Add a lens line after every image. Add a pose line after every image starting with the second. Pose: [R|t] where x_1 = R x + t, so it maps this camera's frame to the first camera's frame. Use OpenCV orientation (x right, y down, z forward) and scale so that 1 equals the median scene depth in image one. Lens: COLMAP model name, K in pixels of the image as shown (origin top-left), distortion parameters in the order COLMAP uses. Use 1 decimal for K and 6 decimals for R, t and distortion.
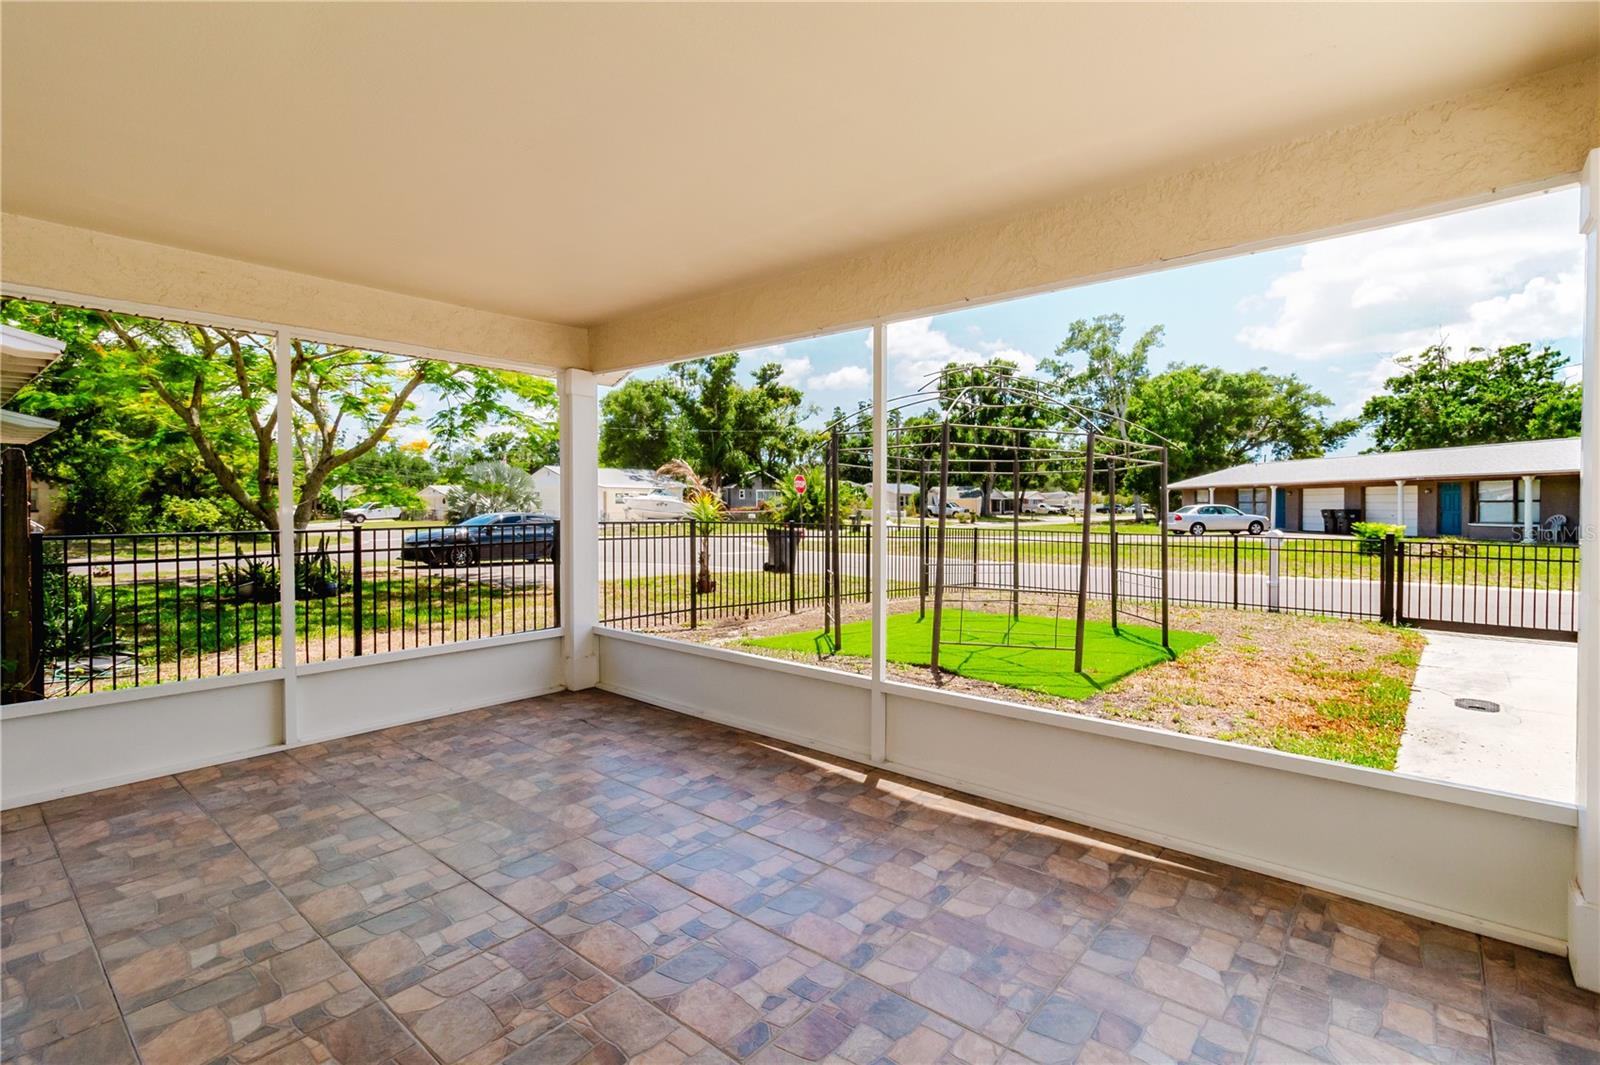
lens RADIAL K [[740.3, 0, 811.4], [0, 740.3, 514.5], [0, 0, 1]] dist [0.002972, -0.000501]
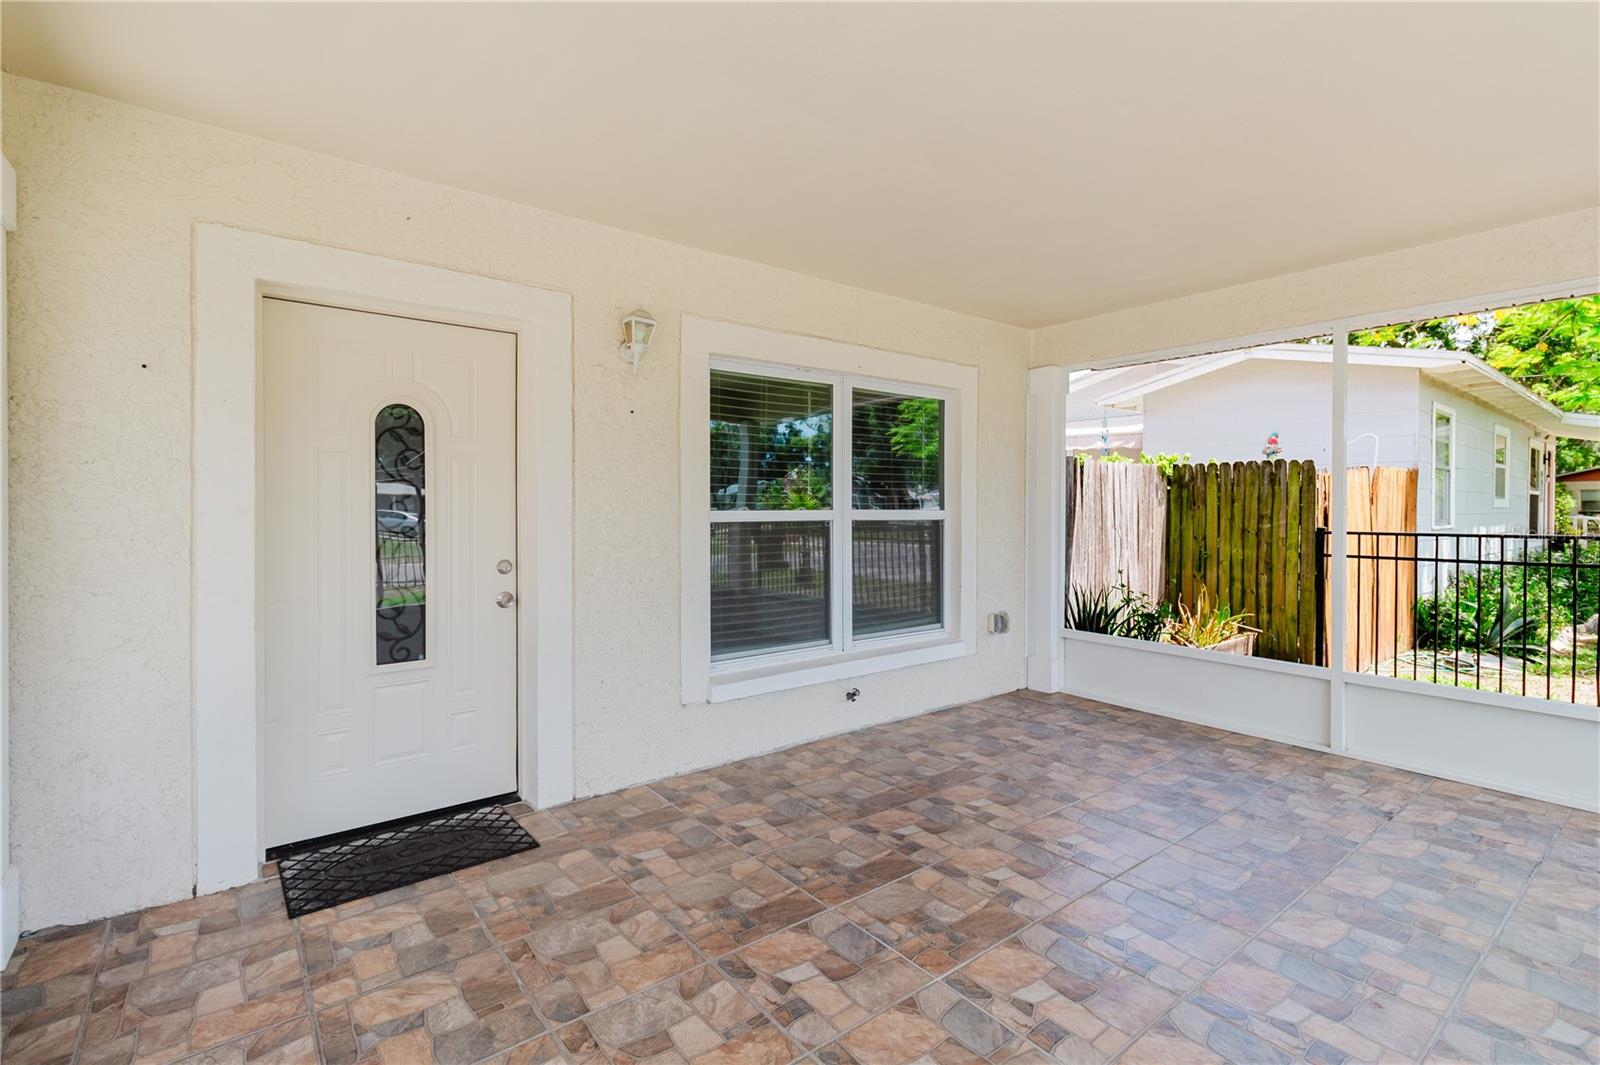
lens RADIAL K [[738.4, 0, 804.1], [0, 738.4, 518.4], [0, 0, 1]] dist [0.000312, 0.000343]
pose [[-0.208699, 0.015046, -0.977864, 0.446238], [-0.012791, 0.999754, 0.018113, -0.001312], [0.977896, 0.016288, -0.208455, 0.603821]]
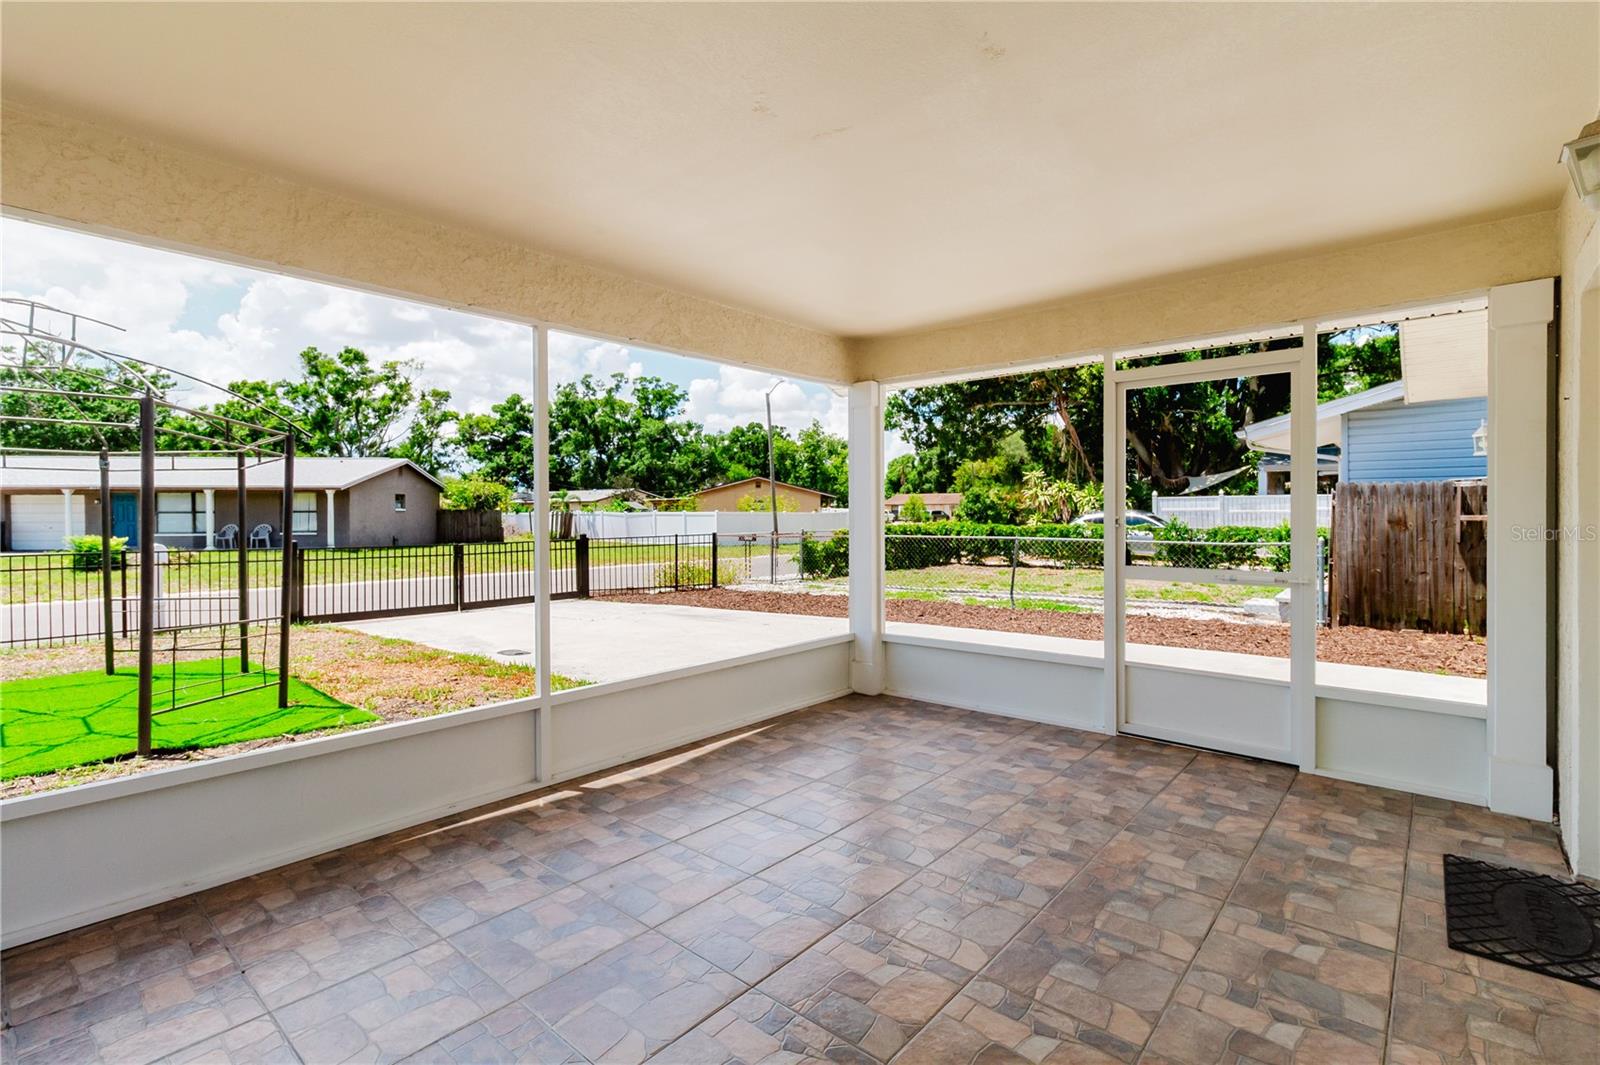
lens RADIAL K [[740.3, 0, 811.4], [0, 740.3, 514.5], [0, 0, 1]] dist [0.002972, -0.000501]
pose [[0.012320, -0.000375, 0.999924, -0.949416], [0.015631, 0.999878, 0.000182, -0.007130], [-0.999802, 0.015628, 0.012324, 0.697499]]
